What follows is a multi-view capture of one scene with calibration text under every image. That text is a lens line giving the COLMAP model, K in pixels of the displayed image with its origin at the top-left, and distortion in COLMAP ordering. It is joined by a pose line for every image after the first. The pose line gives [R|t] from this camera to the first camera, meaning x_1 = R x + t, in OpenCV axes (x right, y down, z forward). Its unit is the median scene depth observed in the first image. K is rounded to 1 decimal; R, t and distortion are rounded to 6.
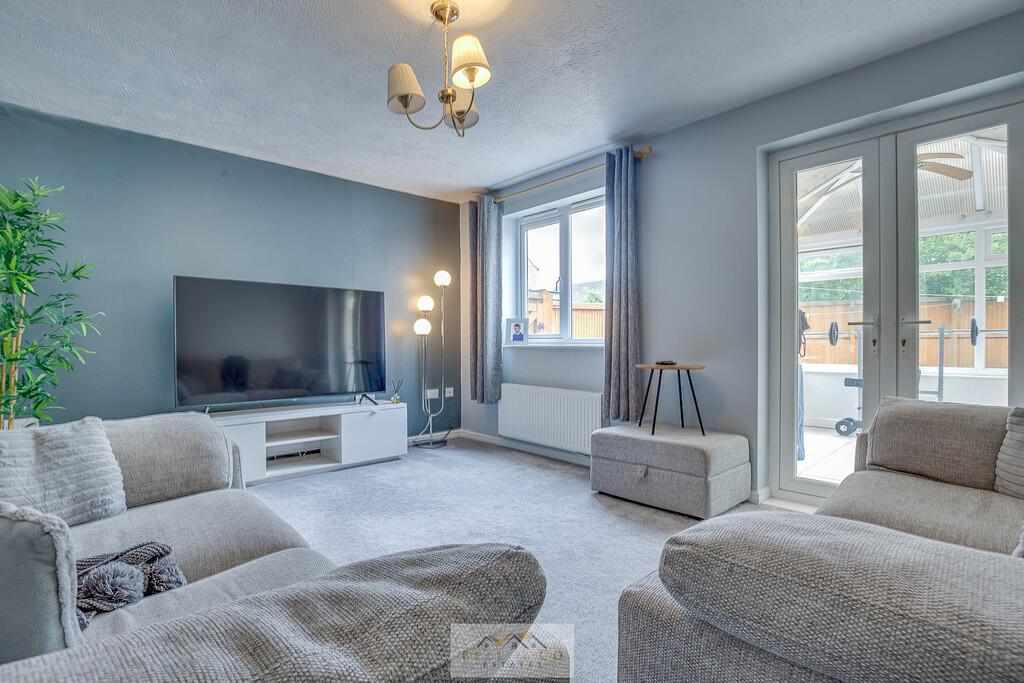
lens RADIAL K [[510.8, 0, 513.9], [0, 510.8, 349.3], [0, 0, 1]] dist [-0.001337, -0.000112]
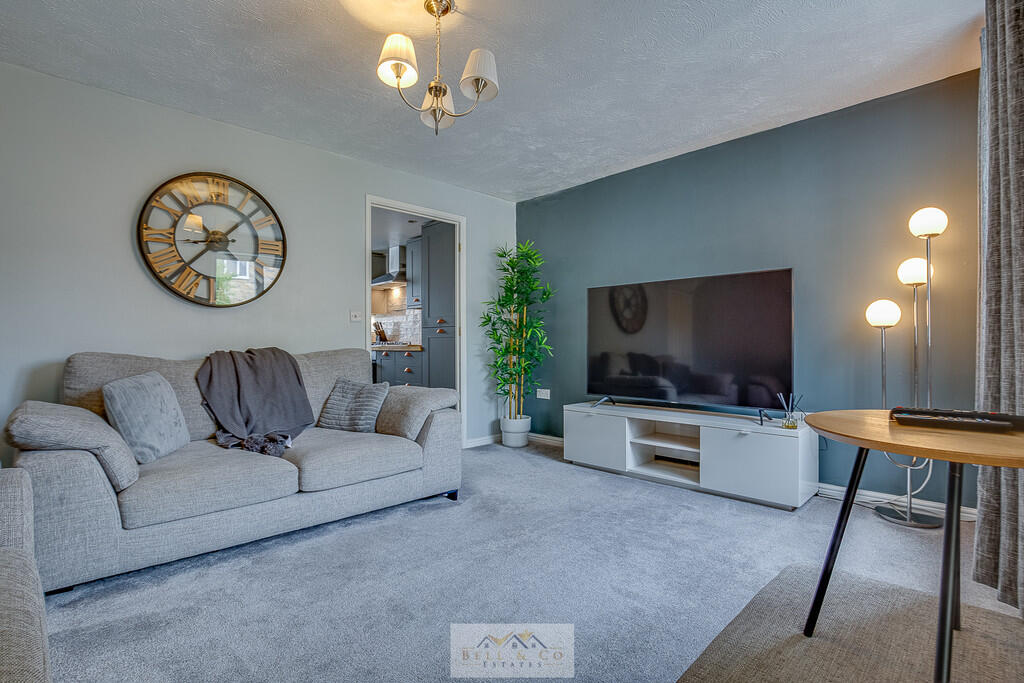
lens RADIAL K [[494.2, 0, 512.0], [0, 494.2, 341.5], [0, 0, 1]] dist [-0.001497, -0.000388]
pose [[0.018545, -0.005689, -0.999812, 0.495236], [-0.011046, 0.999922, -0.005895, -0.002859], [0.999767, 0.011153, 0.018481, 0.716309]]
